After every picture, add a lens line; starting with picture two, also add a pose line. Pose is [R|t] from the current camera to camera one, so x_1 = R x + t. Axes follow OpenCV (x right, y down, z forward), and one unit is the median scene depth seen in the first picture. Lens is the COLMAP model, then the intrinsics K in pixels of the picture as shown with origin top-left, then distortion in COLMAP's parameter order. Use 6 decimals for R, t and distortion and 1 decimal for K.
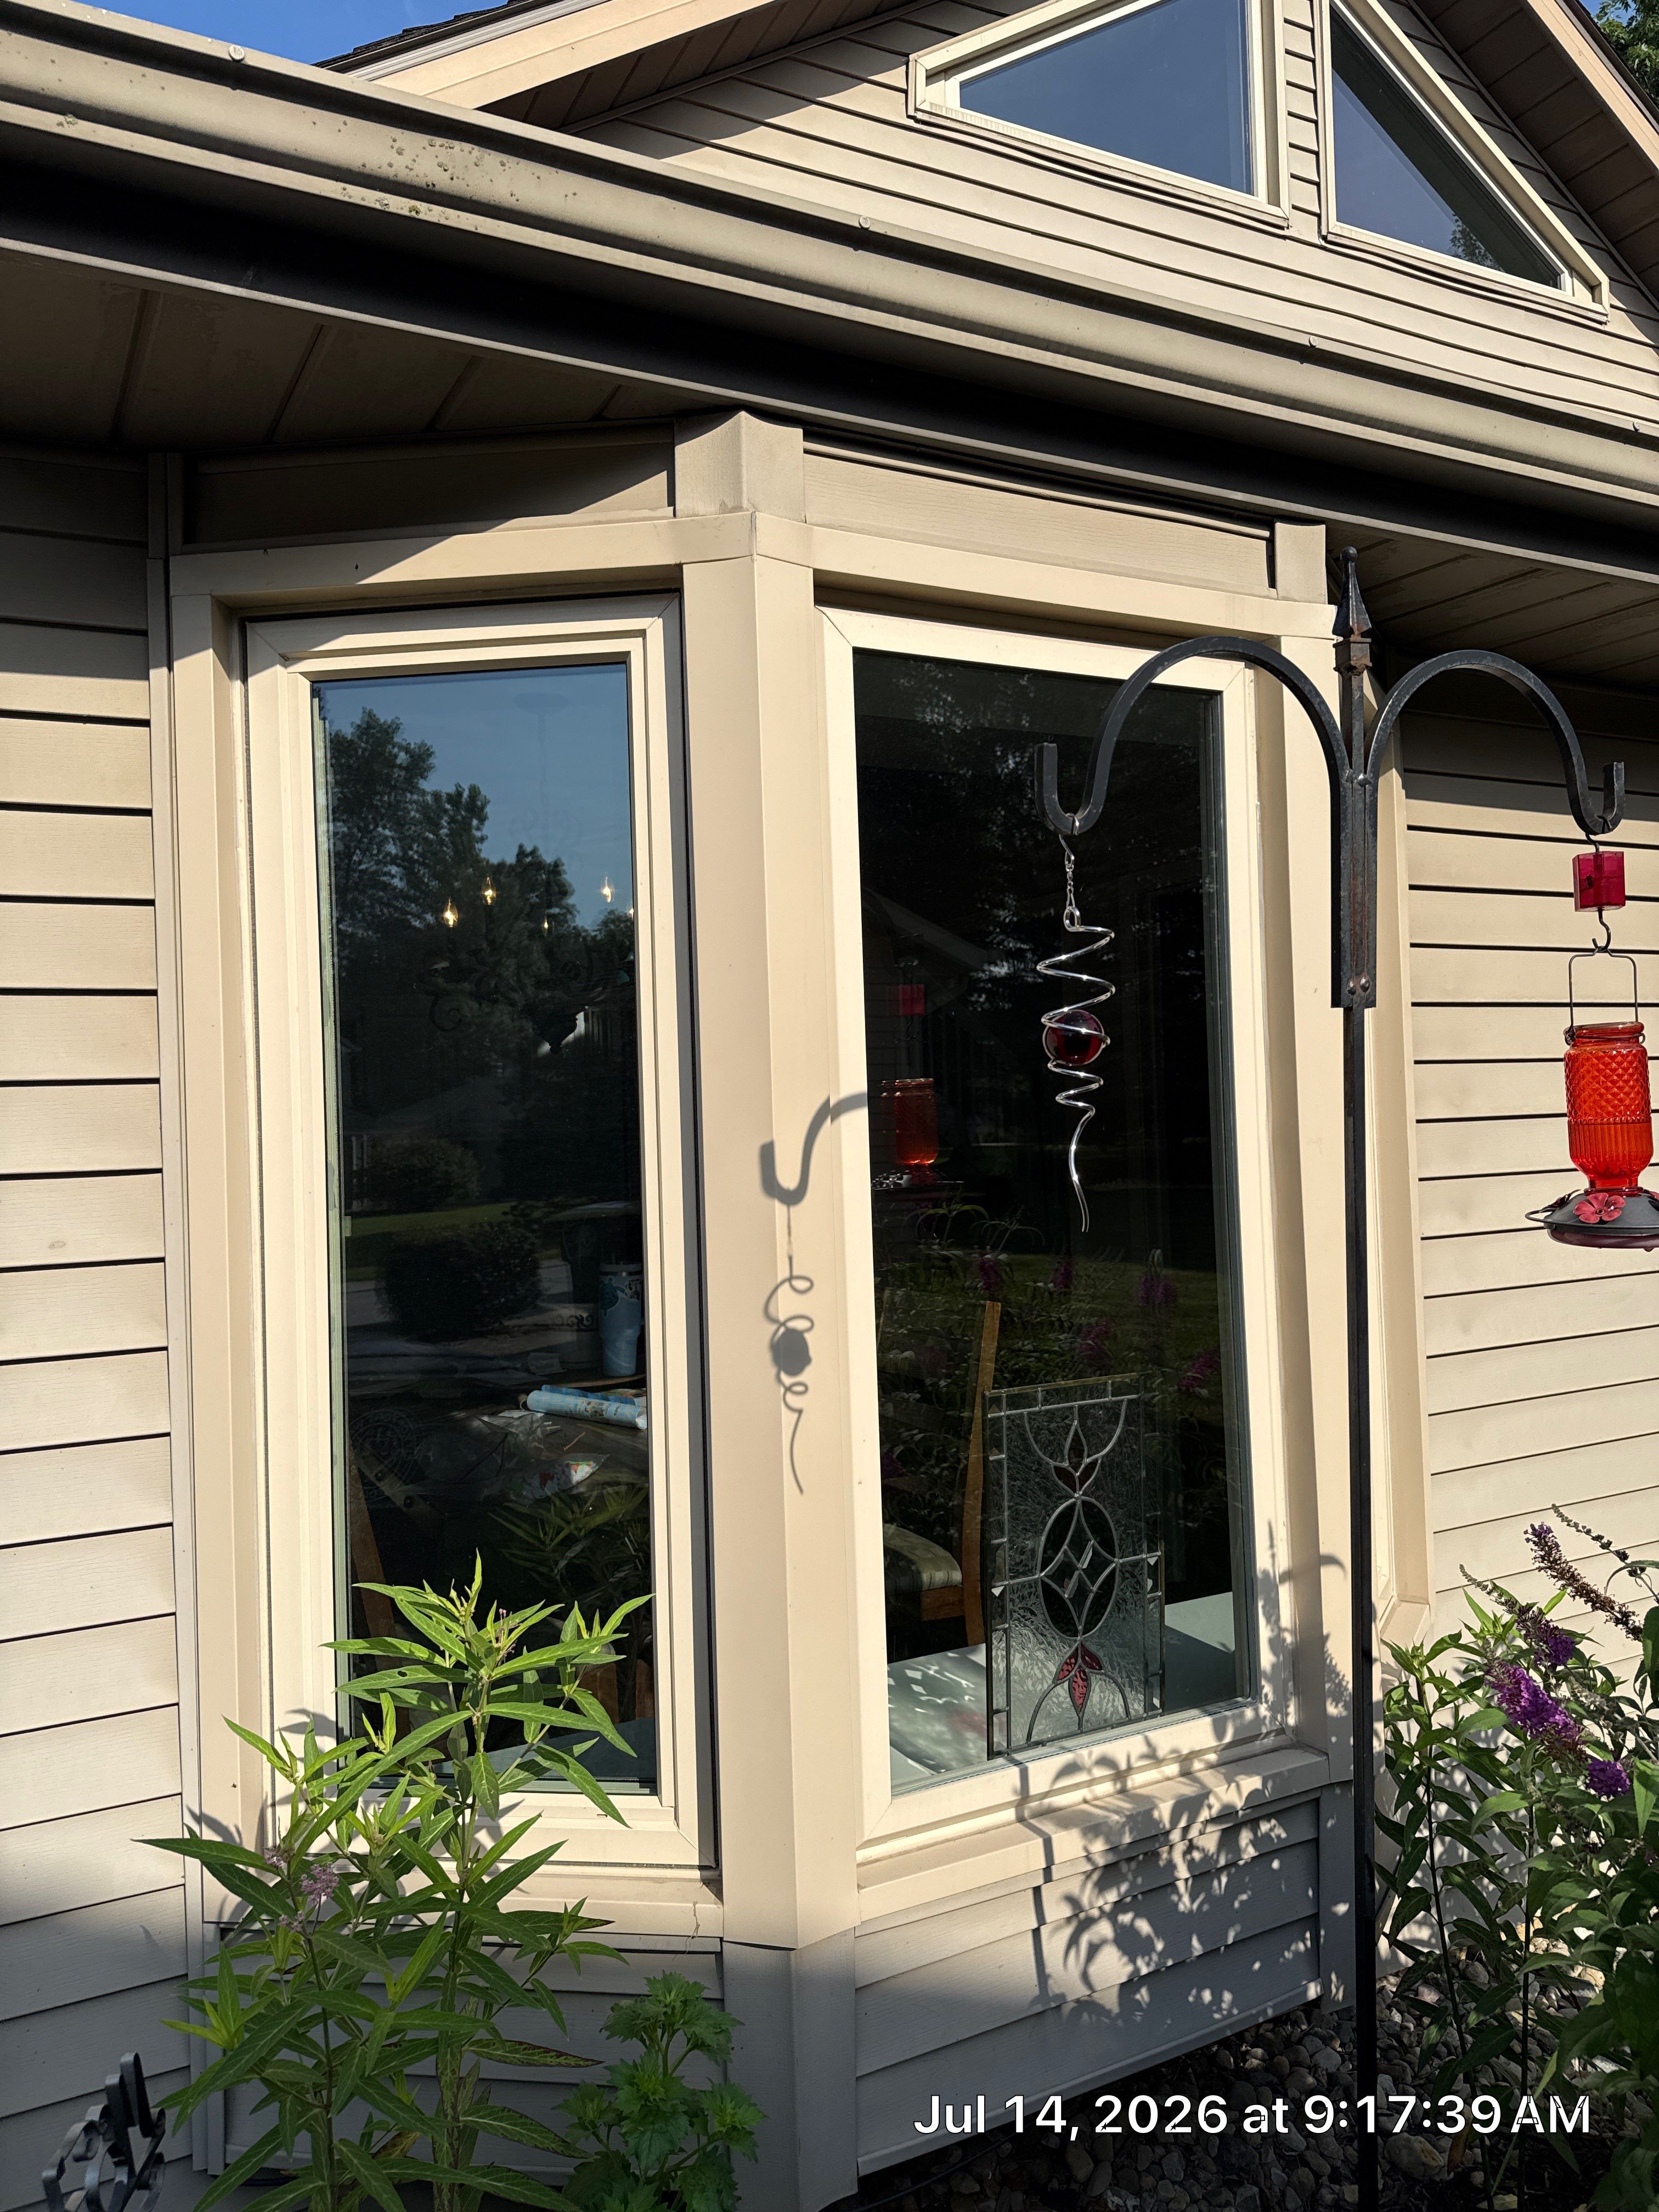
lens RADIAL K [[1589.1, 0, 825.6], [0, 1589.1, 1097.5], [0, 0, 1]] dist [0.115781, -0.180303]
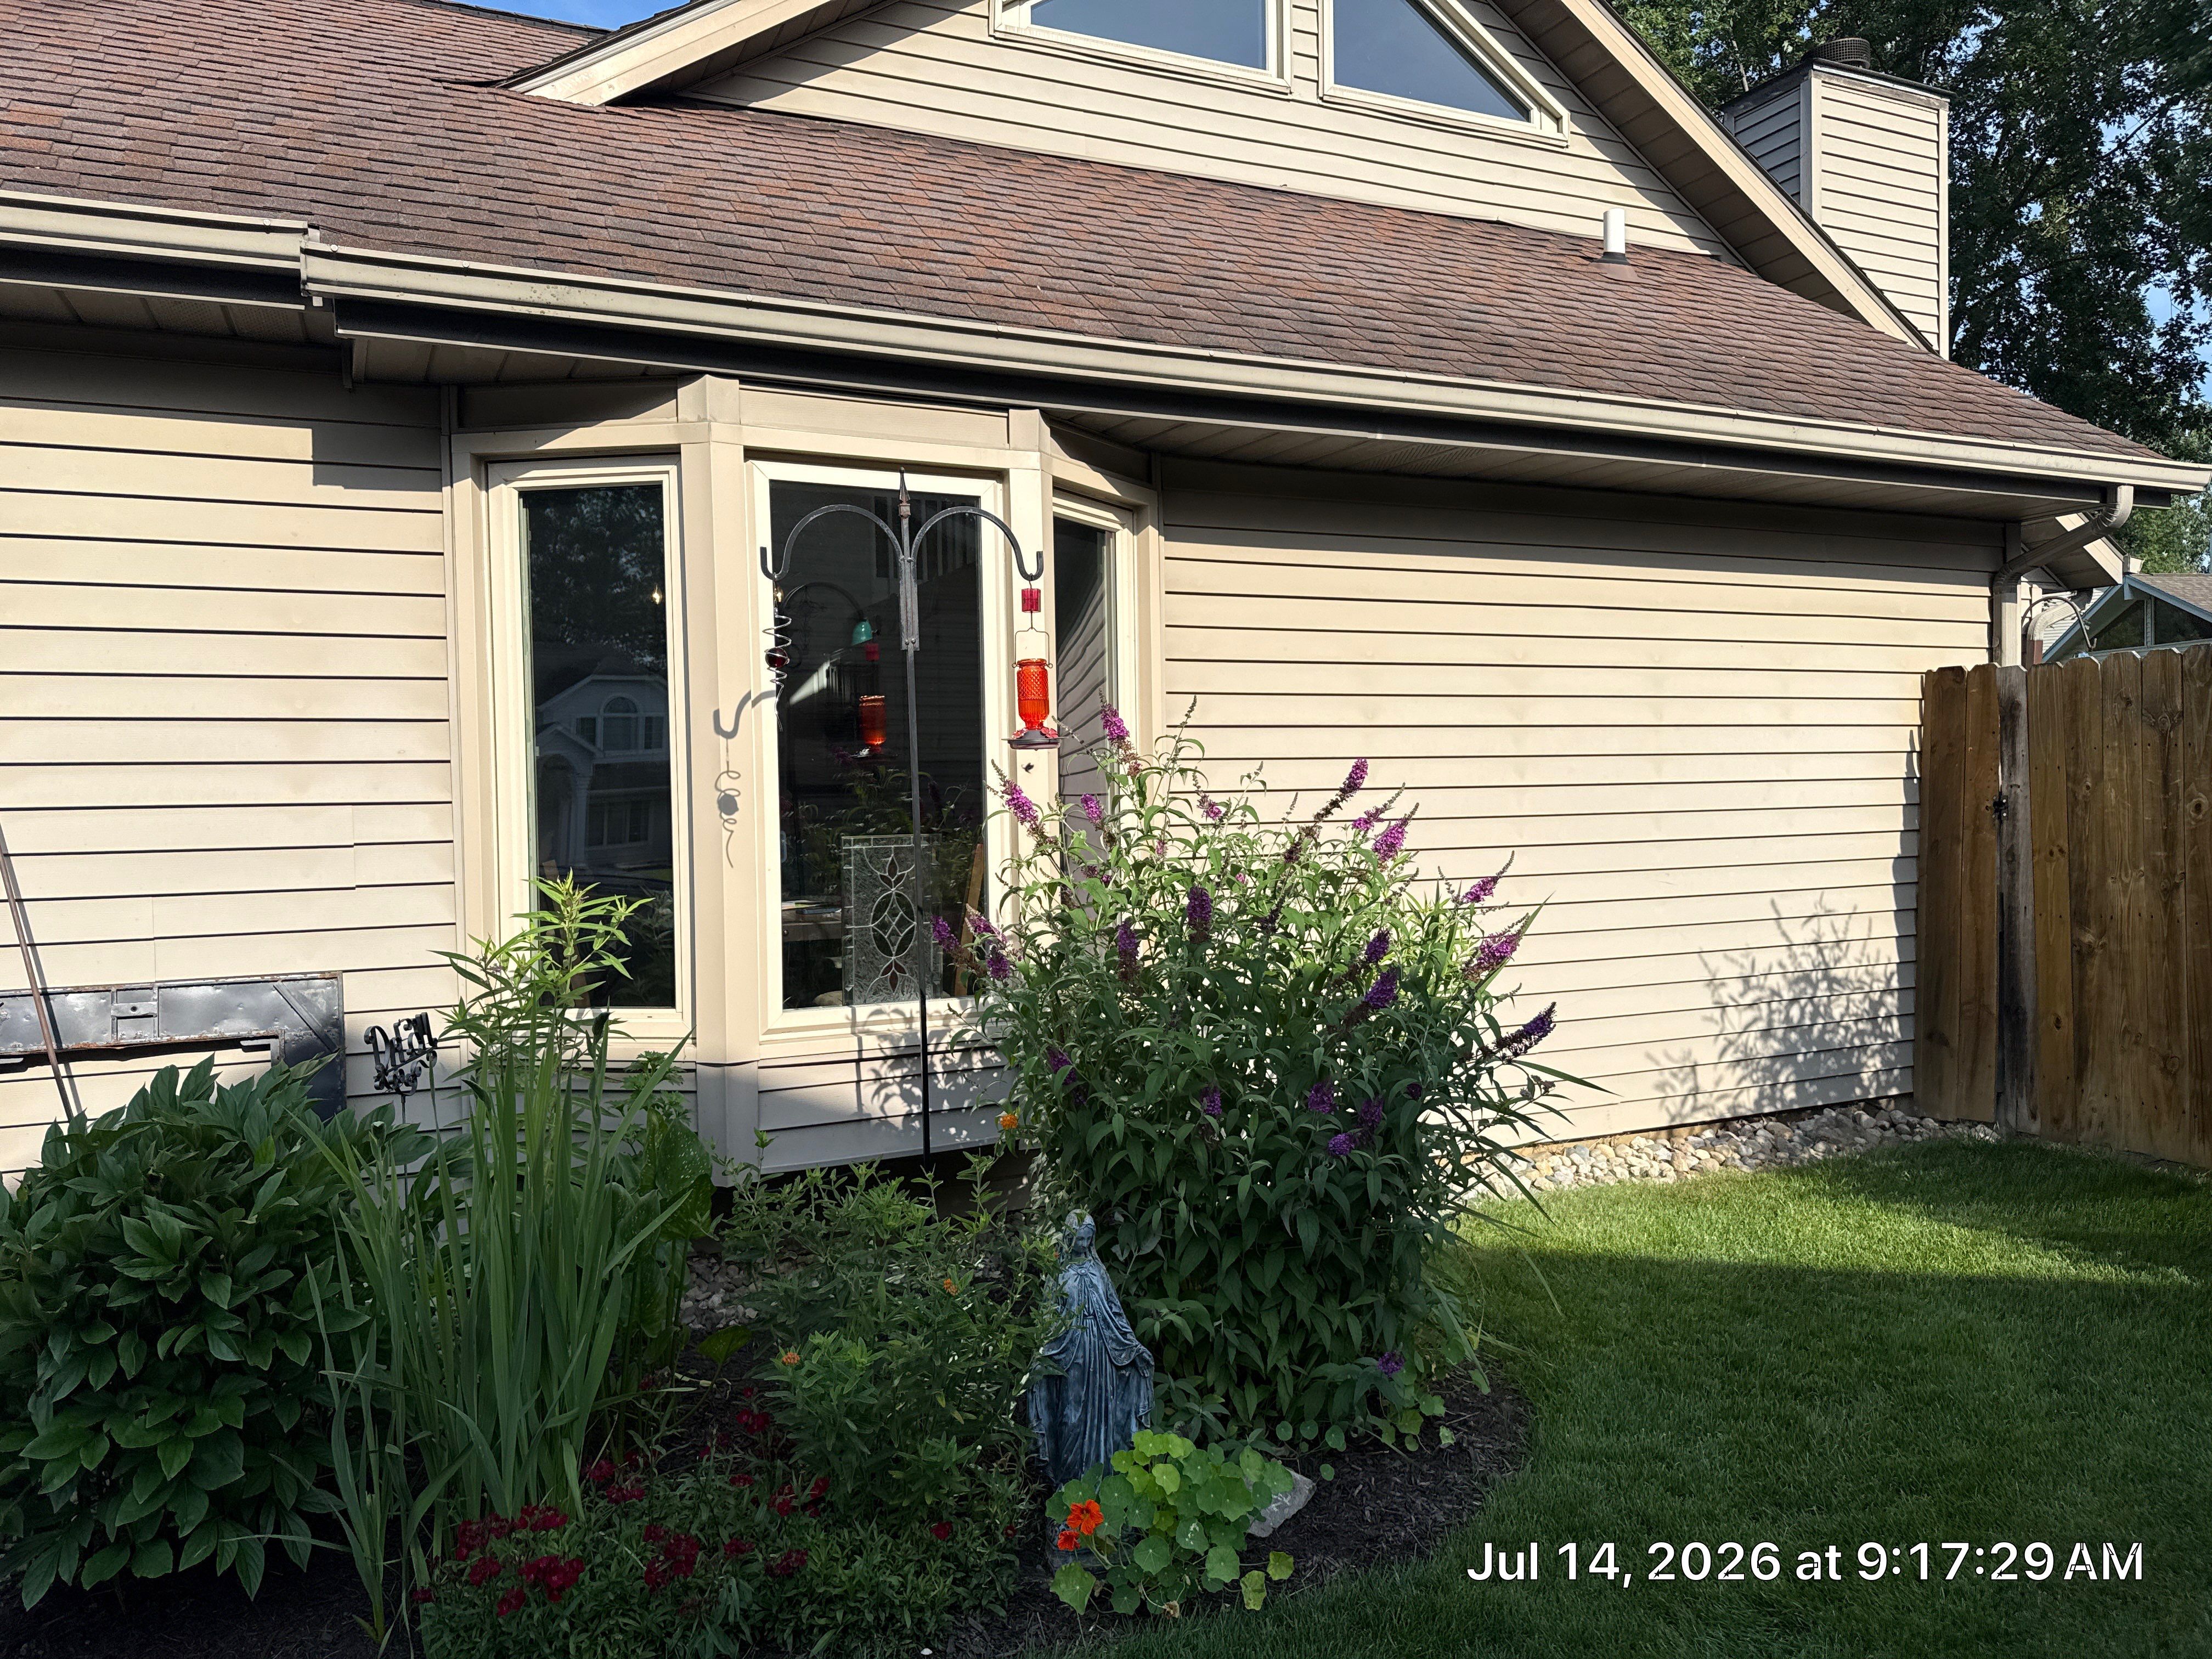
lens RADIAL K [[1589.1, 0, 1107.2], [0, 1589.1, 835.2], [0, 0, 1]] dist [0.115781, -0.180303]
pose [[0.999011, 0.017705, -0.040778, 0.539388], [-0.016004, 0.999002, 0.041689, 0.091288], [0.041475, -0.040996, 0.998298, -1.083737]]
